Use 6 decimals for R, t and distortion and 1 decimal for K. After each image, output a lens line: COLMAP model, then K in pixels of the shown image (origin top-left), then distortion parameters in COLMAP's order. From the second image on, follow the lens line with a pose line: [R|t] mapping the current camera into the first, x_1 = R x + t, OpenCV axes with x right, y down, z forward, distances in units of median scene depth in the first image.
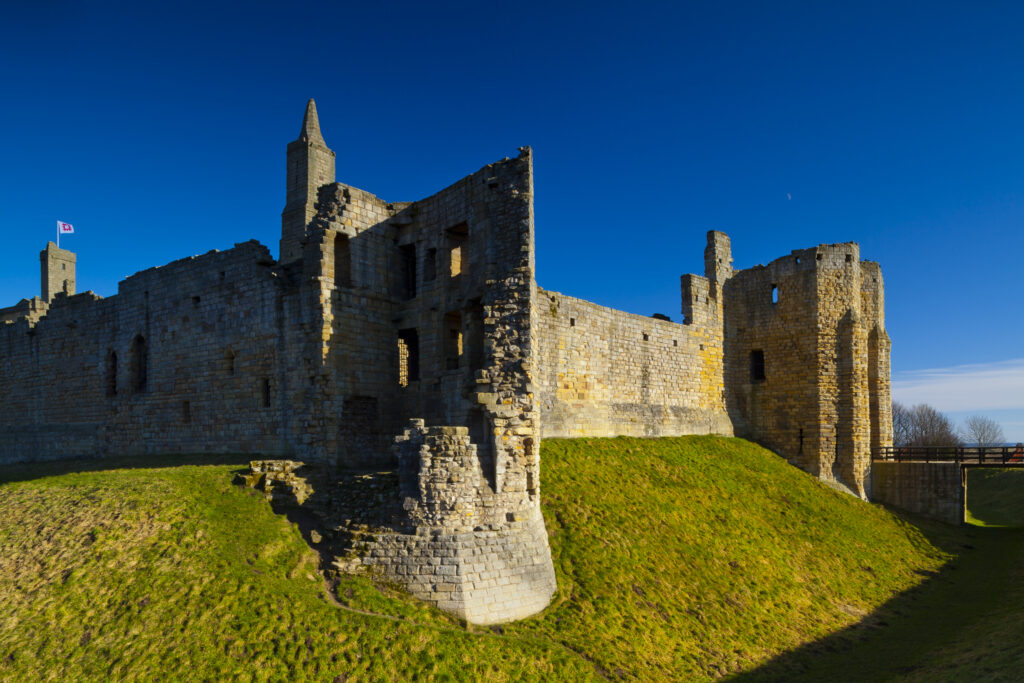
lens RADIAL K [[822.4, 0, 517.0], [0, 822.4, 345.0], [0, 0, 1]] dist [-0.039215, 0.041109]
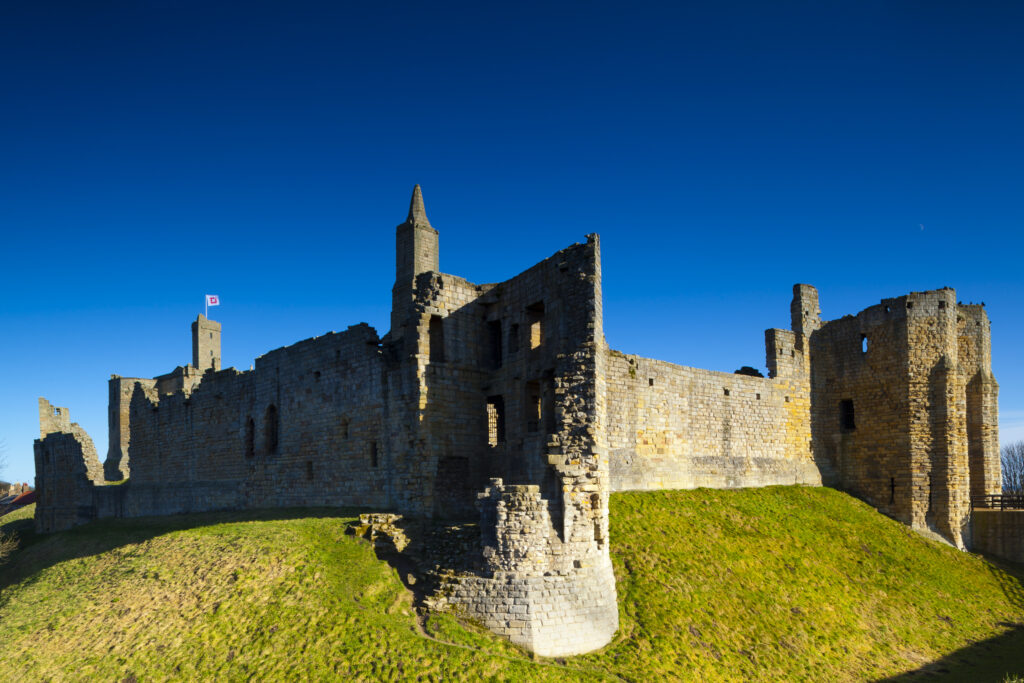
lens RADIAL K [[822.4, 0, 509.5], [0, 822.4, 341.2], [0, 0, 1]] dist [-0.039215, 0.041109]
pose [[0.987428, -0.031285, -0.154944, 0.071780], [0.022420, 0.998028, -0.058632, -0.030346], [0.156473, 0.054421, 0.986182, -0.136111]]
